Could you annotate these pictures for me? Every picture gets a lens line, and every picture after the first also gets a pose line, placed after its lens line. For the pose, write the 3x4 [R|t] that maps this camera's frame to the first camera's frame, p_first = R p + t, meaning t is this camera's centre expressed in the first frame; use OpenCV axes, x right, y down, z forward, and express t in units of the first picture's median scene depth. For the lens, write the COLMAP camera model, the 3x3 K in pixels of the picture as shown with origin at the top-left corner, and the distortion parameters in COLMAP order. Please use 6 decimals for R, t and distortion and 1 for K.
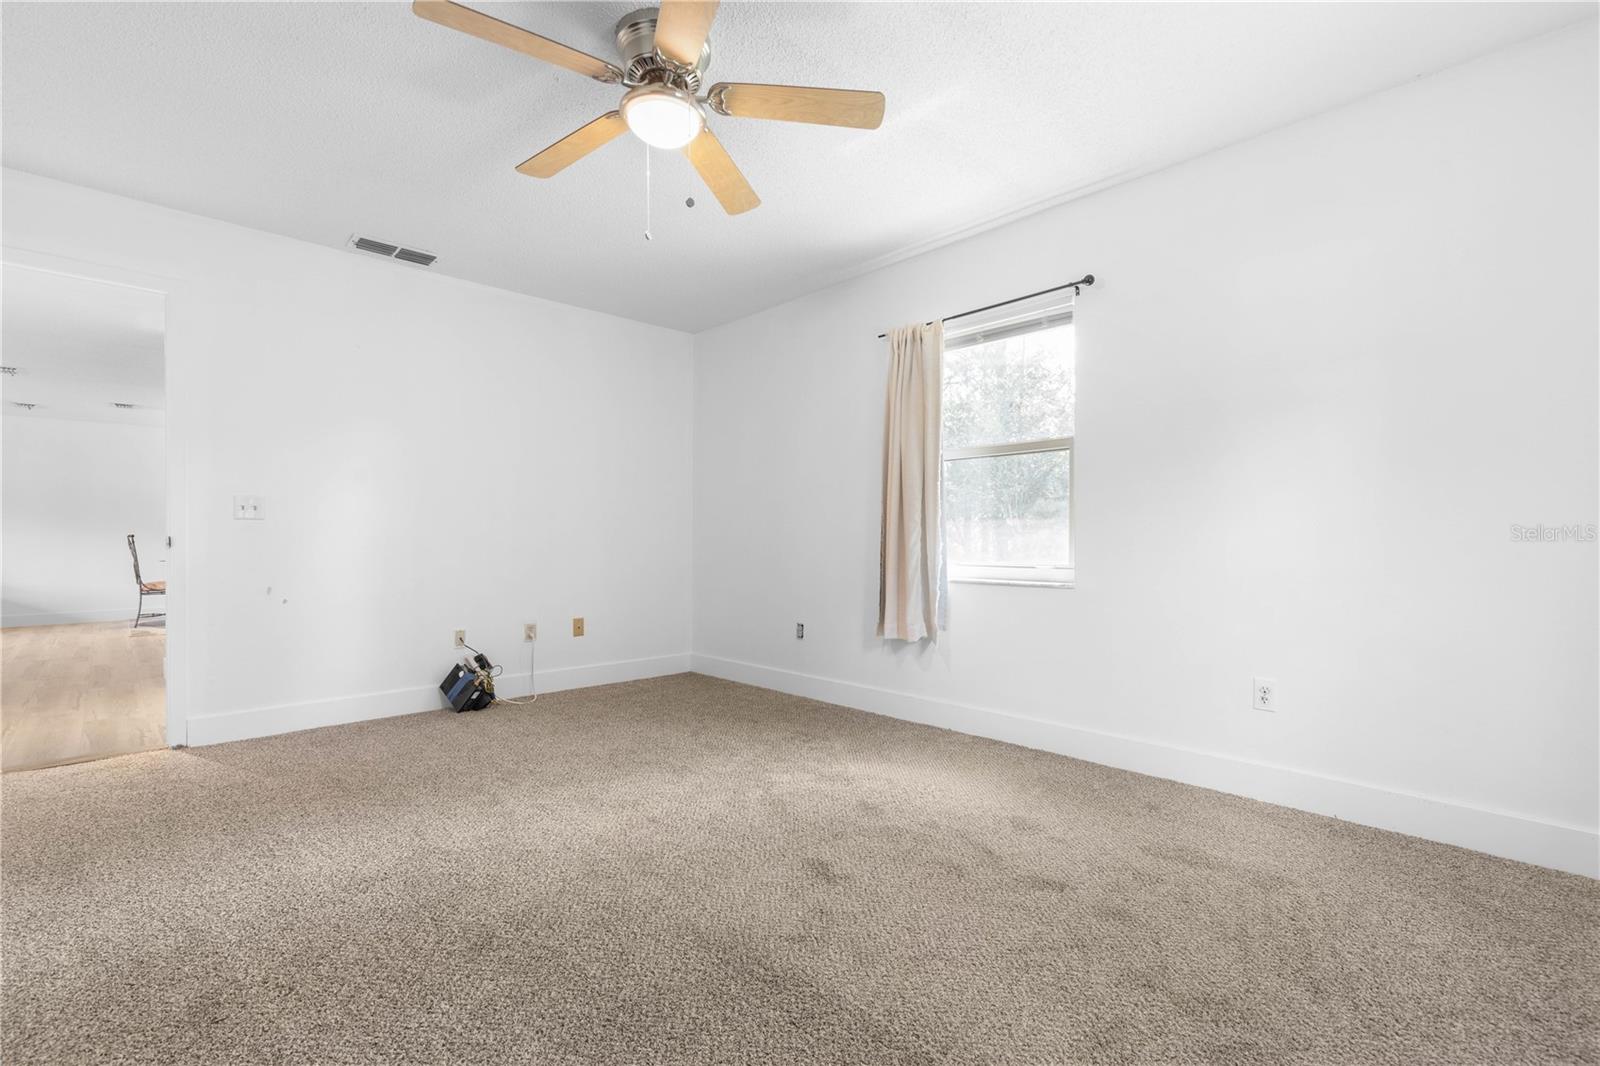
lens RADIAL K [[718.0, 0, 804.6], [0, 718.0, 543.5], [0, 0, 1]] dist [0.000844, -0.000493]
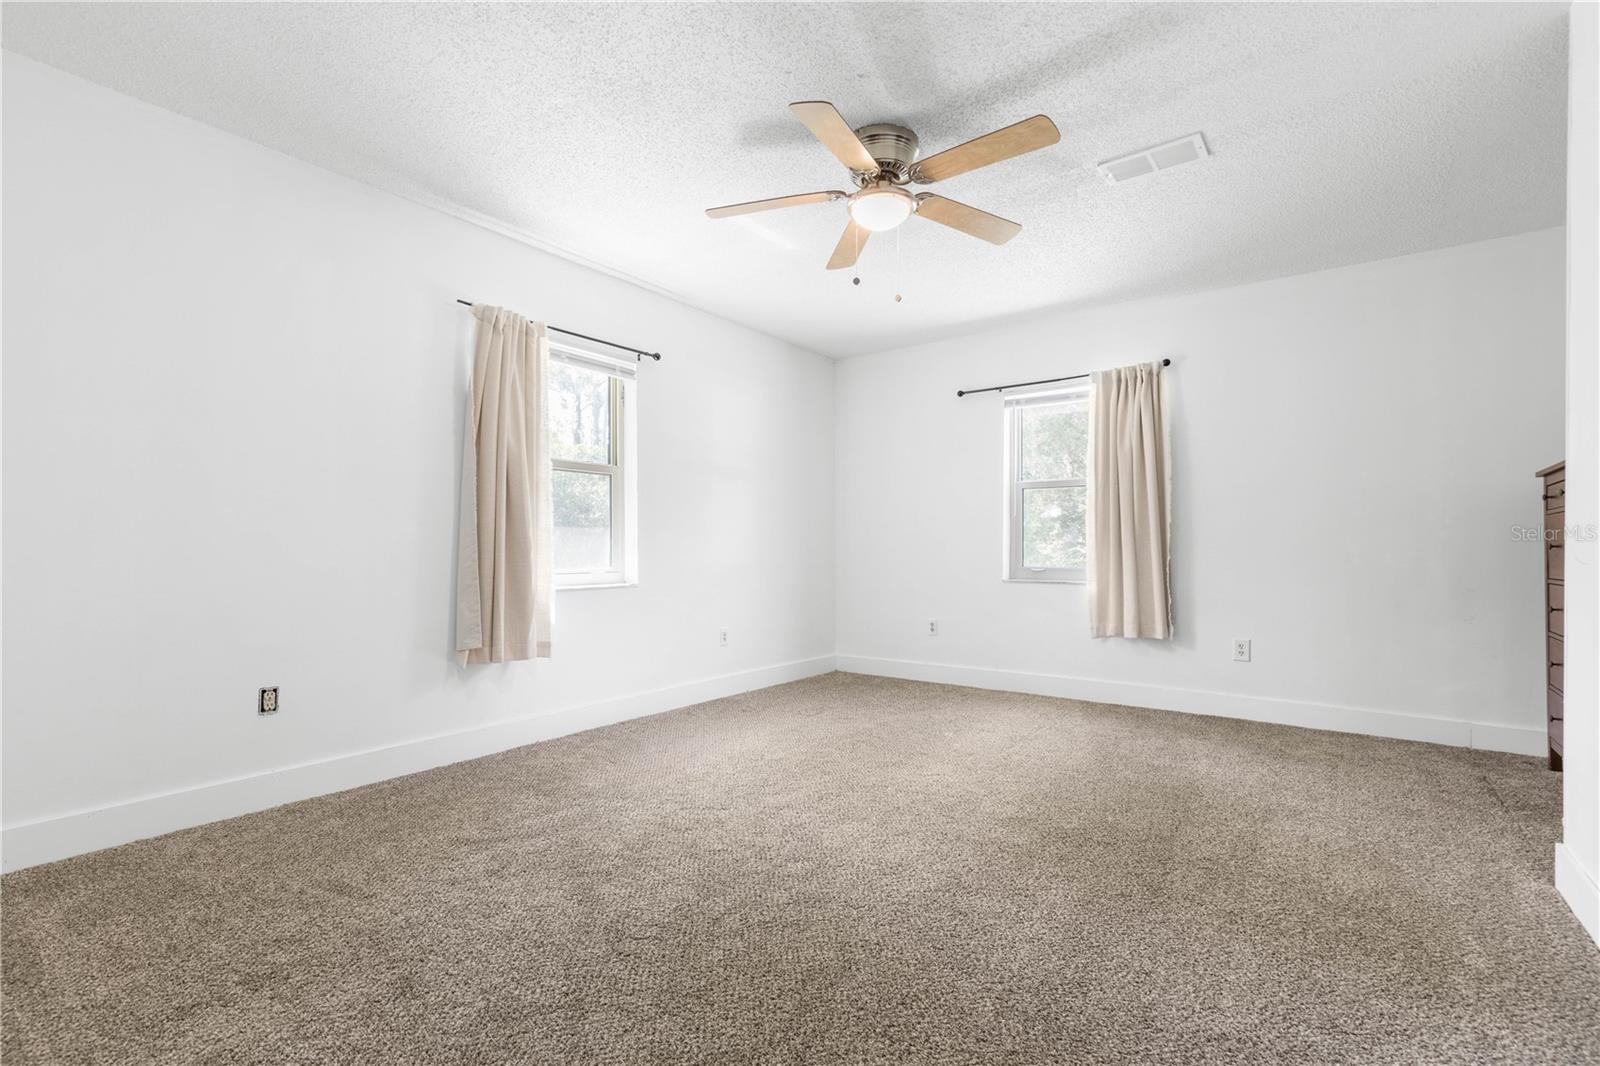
lens RADIAL K [[718.1, 0, 801.0], [0, 718.1, 547.7], [0, 0, 1]] dist [0.002059, -0.000262]
pose [[-0.171655, -0.006328, 0.985137, -0.857751], [-0.005051, 0.999972, 0.005543, -0.015578], [-0.985144, -0.004025, -0.171682, 0.838403]]
